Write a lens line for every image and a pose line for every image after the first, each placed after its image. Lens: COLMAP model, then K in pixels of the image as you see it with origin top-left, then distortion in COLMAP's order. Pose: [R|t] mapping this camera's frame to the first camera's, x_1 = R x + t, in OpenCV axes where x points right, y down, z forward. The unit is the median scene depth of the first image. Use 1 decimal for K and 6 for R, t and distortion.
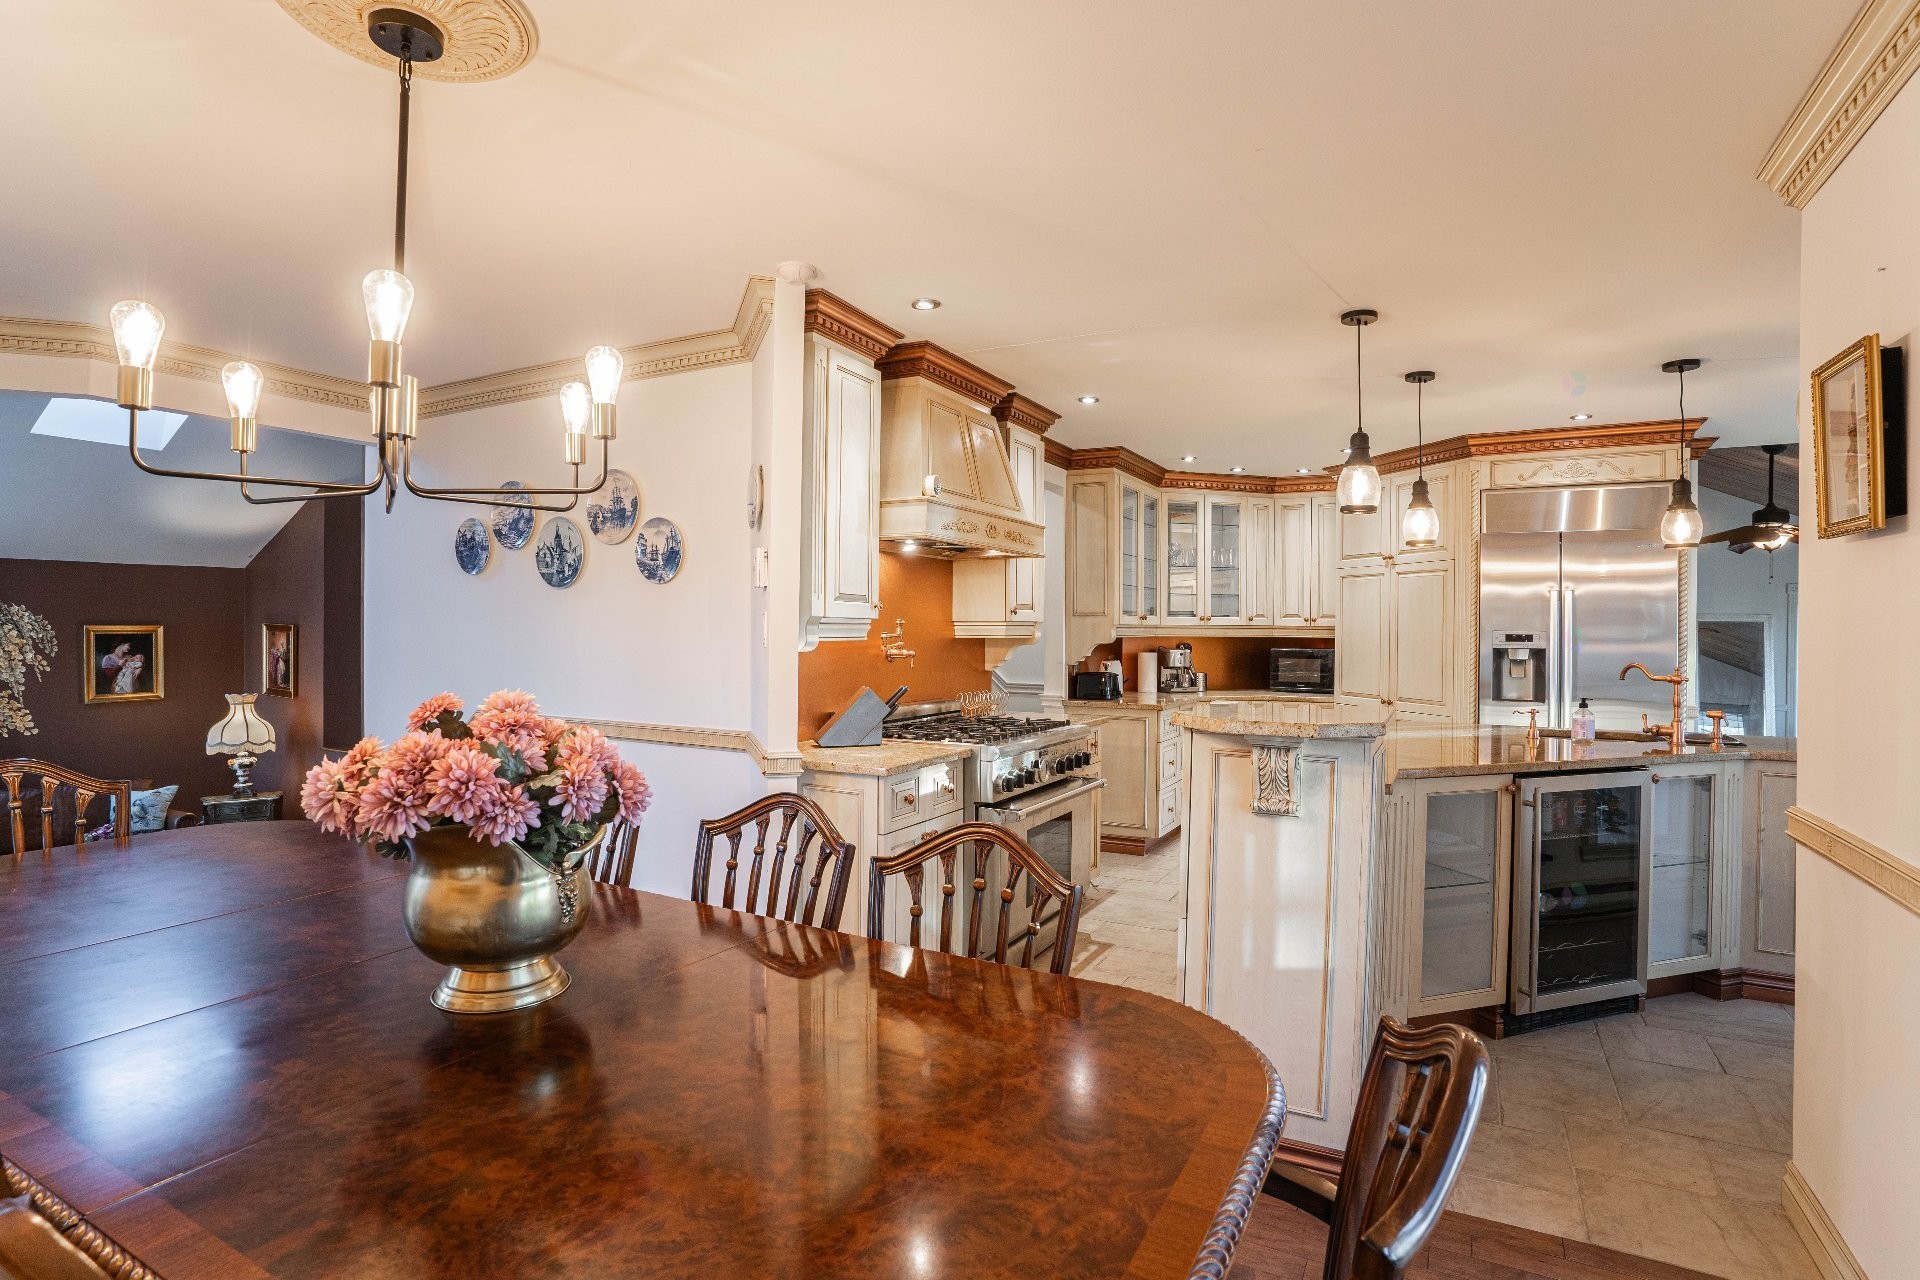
lens RADIAL K [[926.8, 0, 962.6], [0, 926.8, 626.2], [0, 0, 1]] dist [-0.025307, 0.000155]
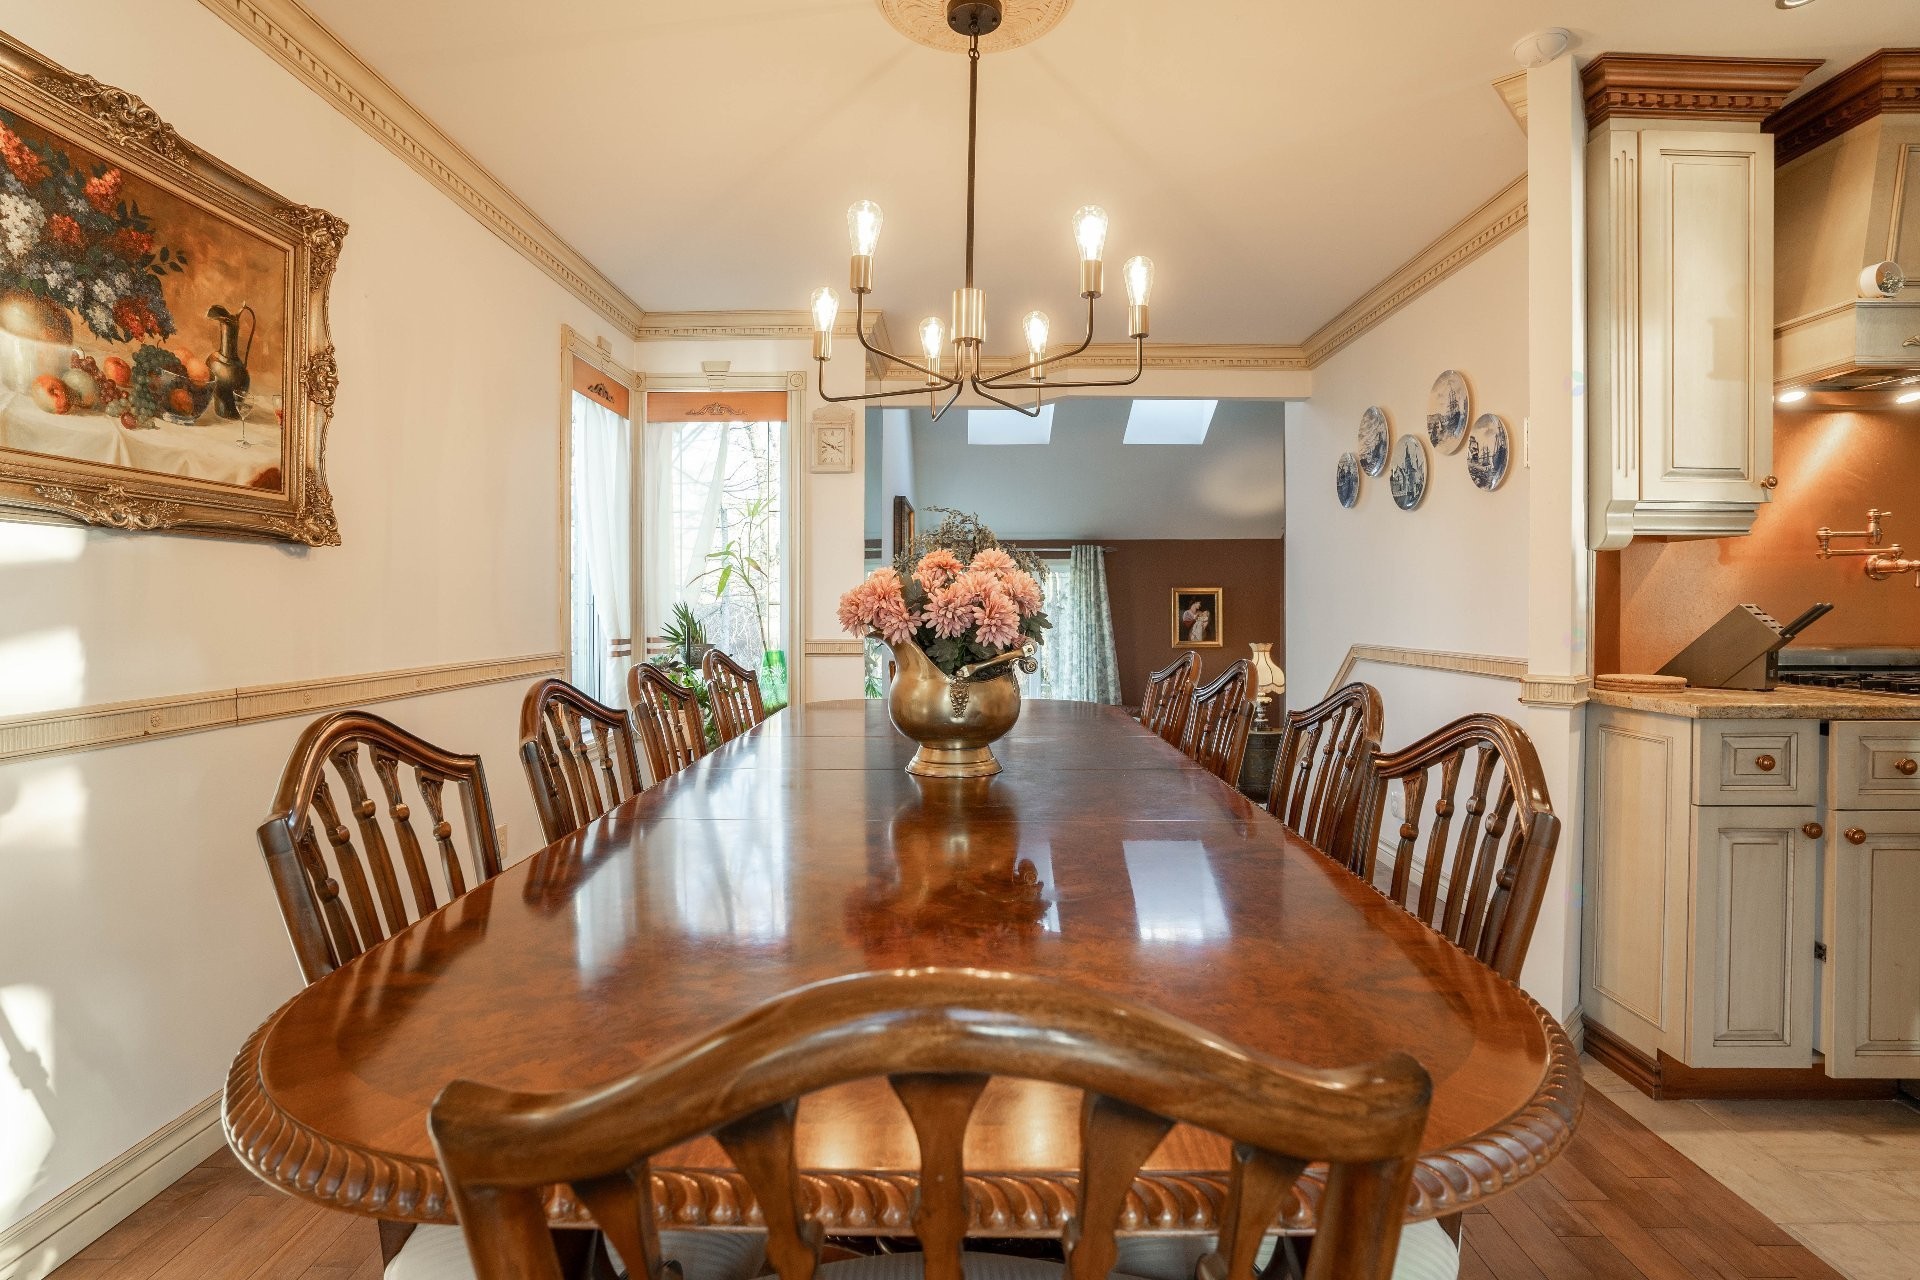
lens RADIAL K [[961.4, 0, 963.0], [0, 961.4, 613.9], [0, 0, 1]] dist [-0.000546, 0.000080]
pose [[0.481195, 0.005145, -0.876598, 0.221701], [-0.001231, 0.999986, 0.005194, 0.064545], [0.876613, -0.001420, 0.481195, 0.138260]]
